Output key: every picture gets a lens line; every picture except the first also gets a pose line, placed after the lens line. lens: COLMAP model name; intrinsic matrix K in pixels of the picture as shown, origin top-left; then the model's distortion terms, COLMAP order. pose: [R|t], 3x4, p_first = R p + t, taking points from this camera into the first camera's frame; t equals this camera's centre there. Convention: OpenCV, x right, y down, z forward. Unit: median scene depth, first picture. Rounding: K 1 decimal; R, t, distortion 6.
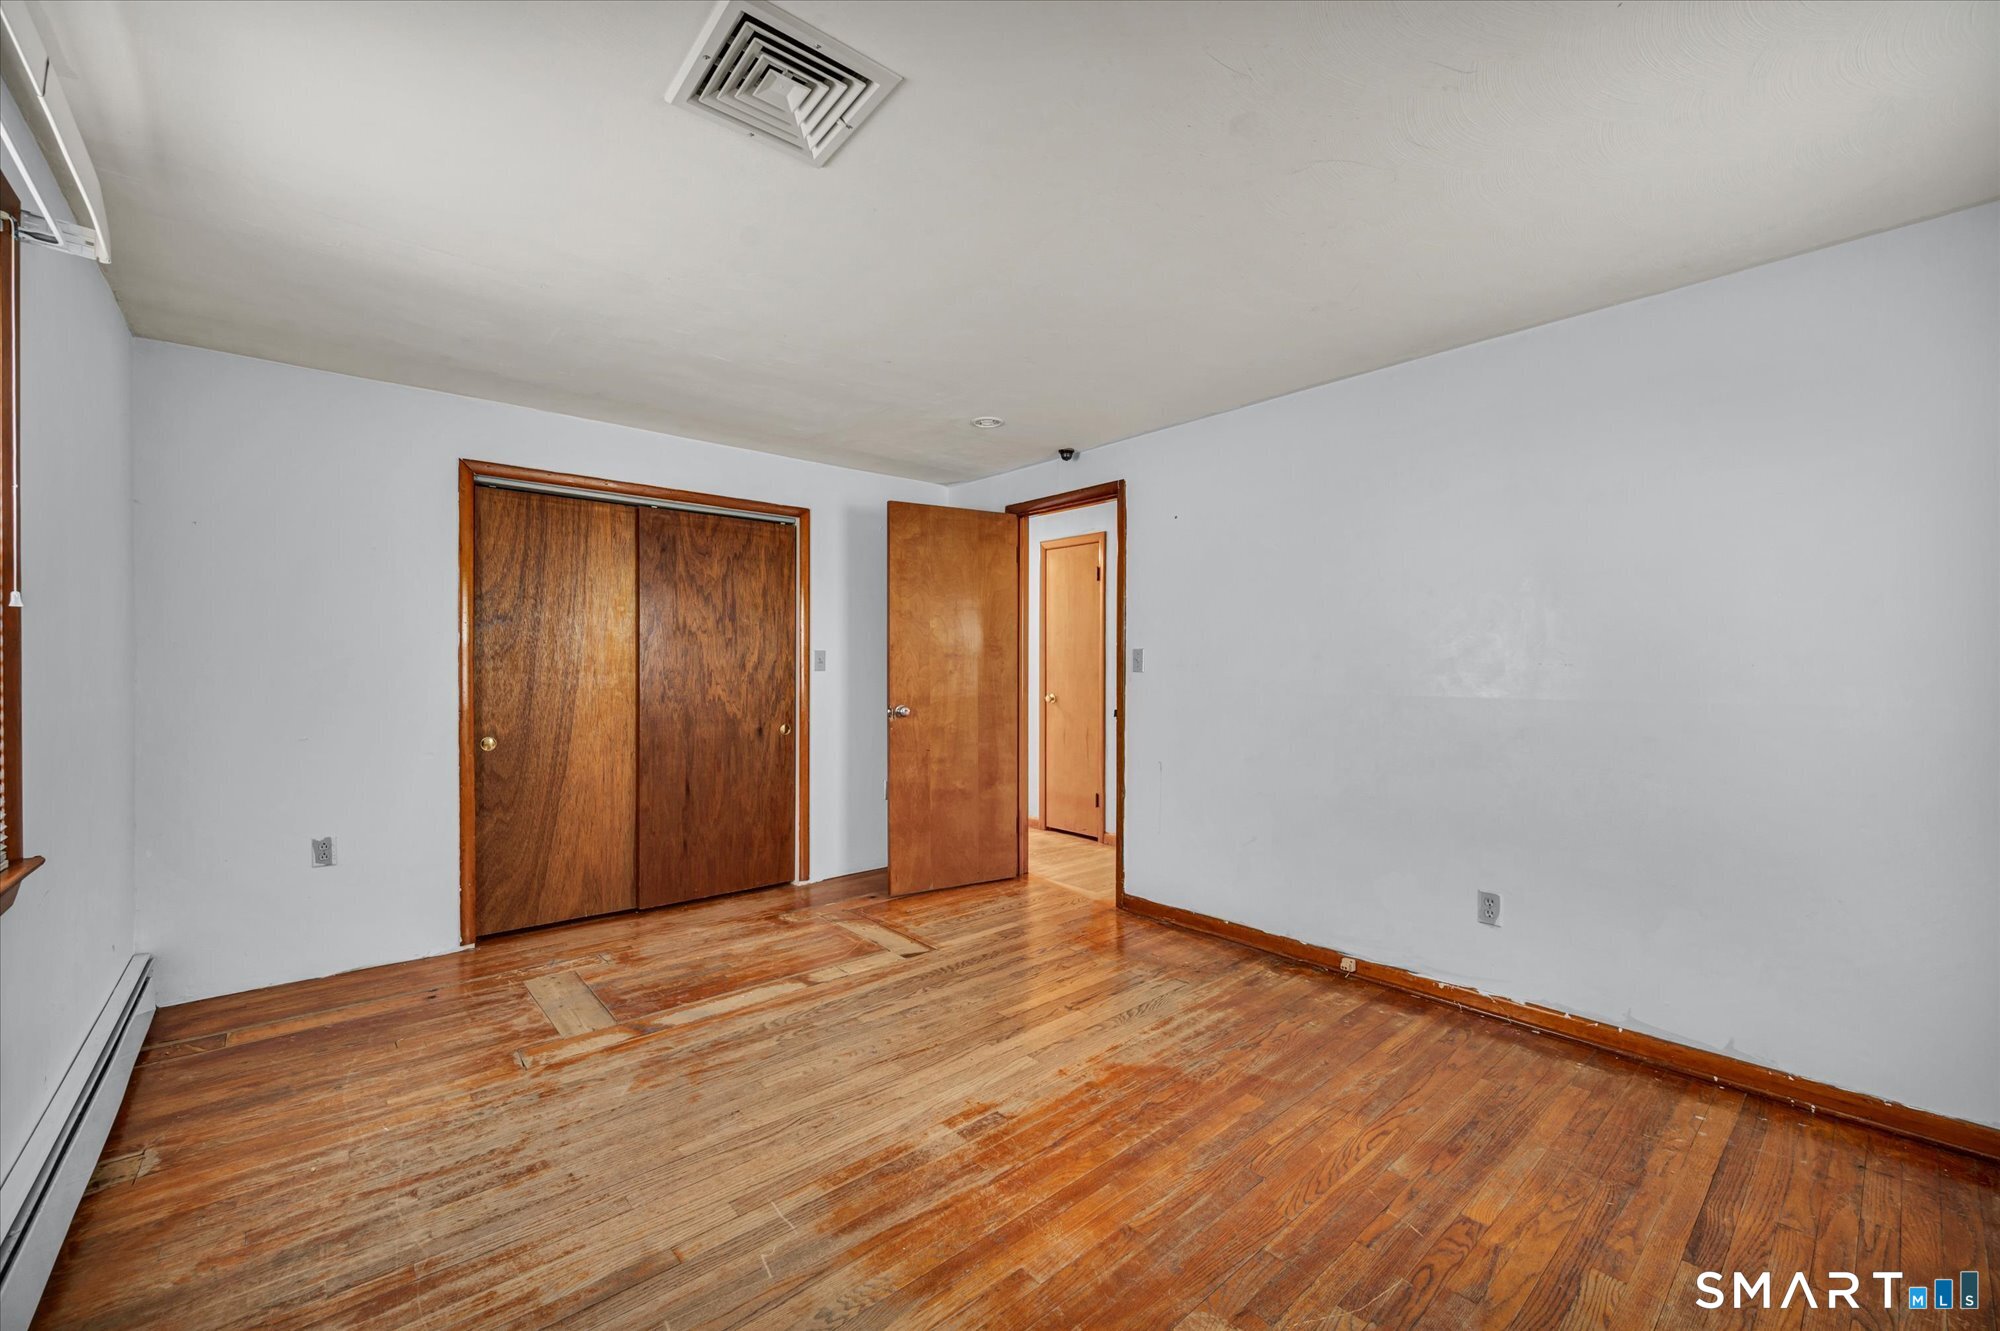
lens RADIAL K [[793.5, 0, 1013.9], [0, 793.5, 669.6], [0, 0, 1]] dist [-0.001514, -0.000280]
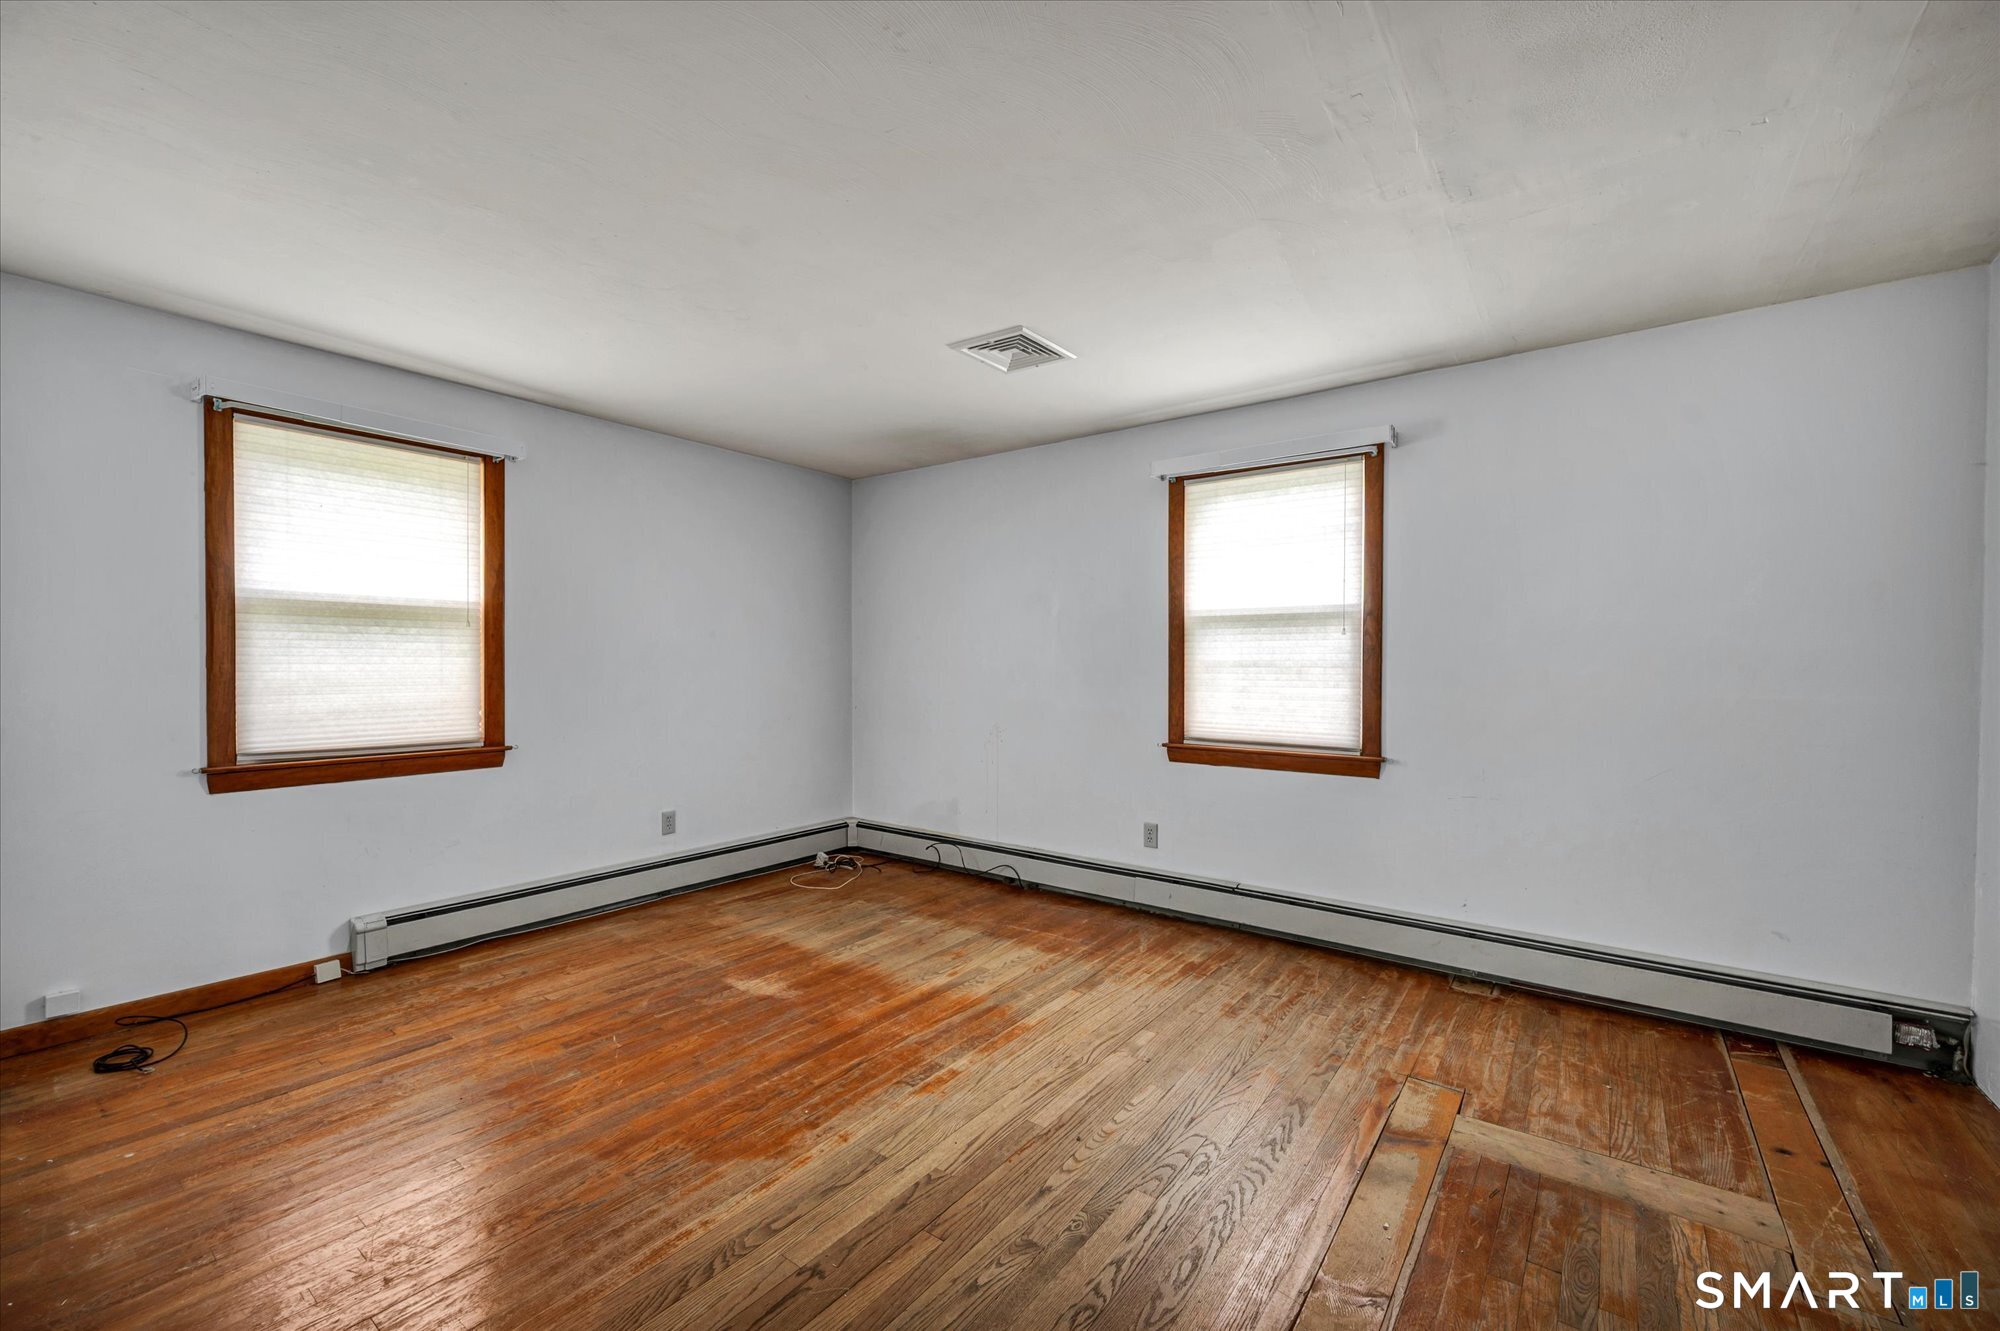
lens RADIAL K [[821.6, 0, 1001.7], [0, 821.6, 672.0], [0, 0, 1]] dist [-0.002707, -0.000151]
pose [[-0.982436, -0.003311, -0.186568, 0.044797], [-0.006010, 0.999885, 0.013902, -0.000721], [0.186501, 0.014779, -0.982344, 1.388361]]
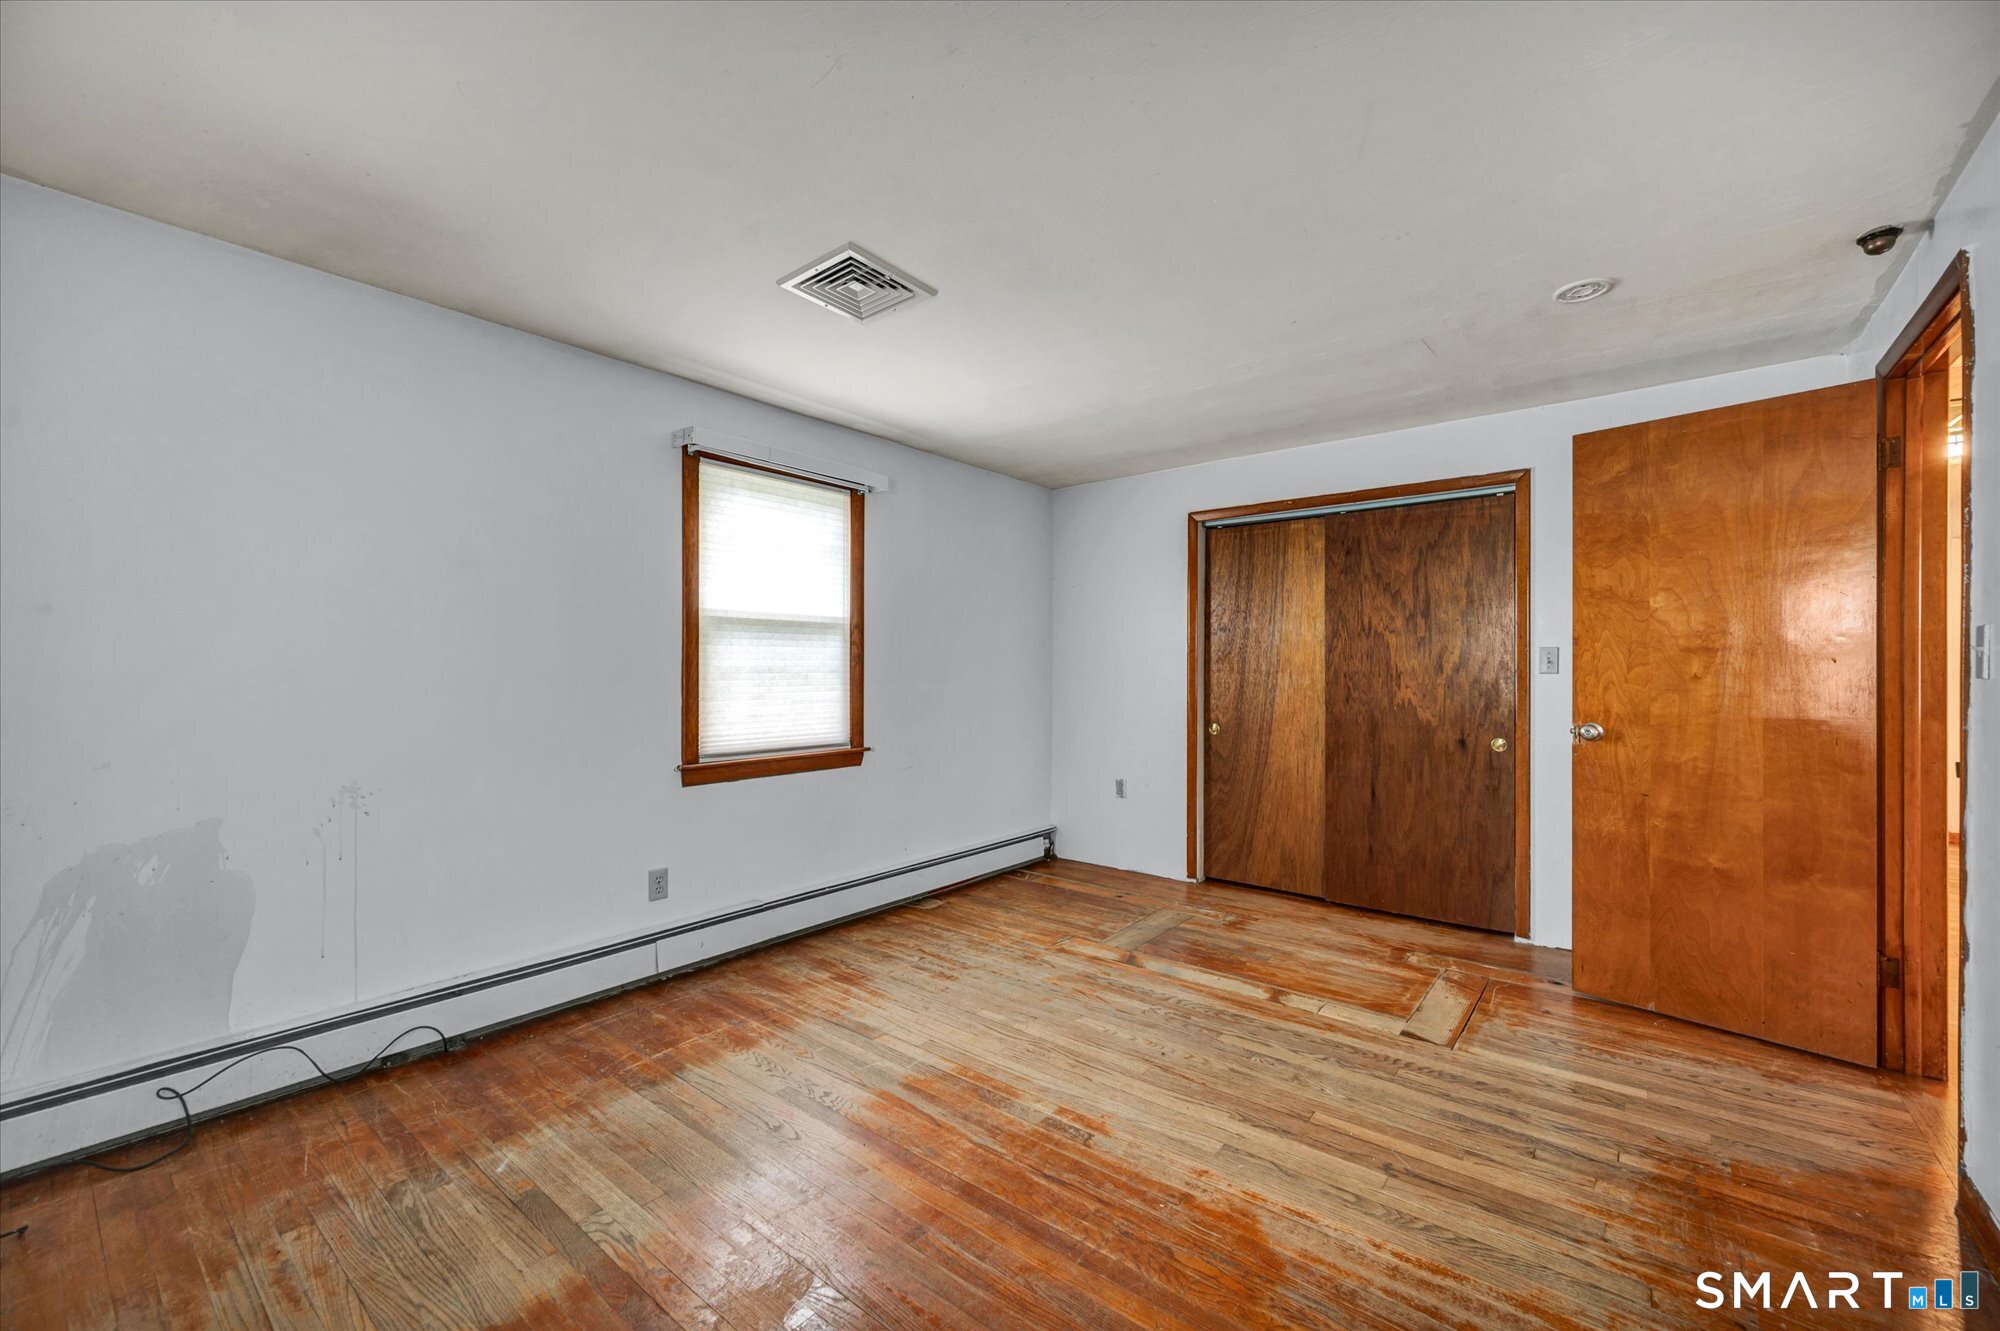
lens RADIAL K [[809.0, 0, 1015.8], [0, 809.0, 669.2], [0, 0, 1]] dist [-0.001517, -0.000167]
pose [[0.173290, -0.000804, -0.984870, 0.614043], [-0.004643, 0.999988, -0.001633, 0.001143], [0.984860, 0.004855, 0.173285, 0.495004]]
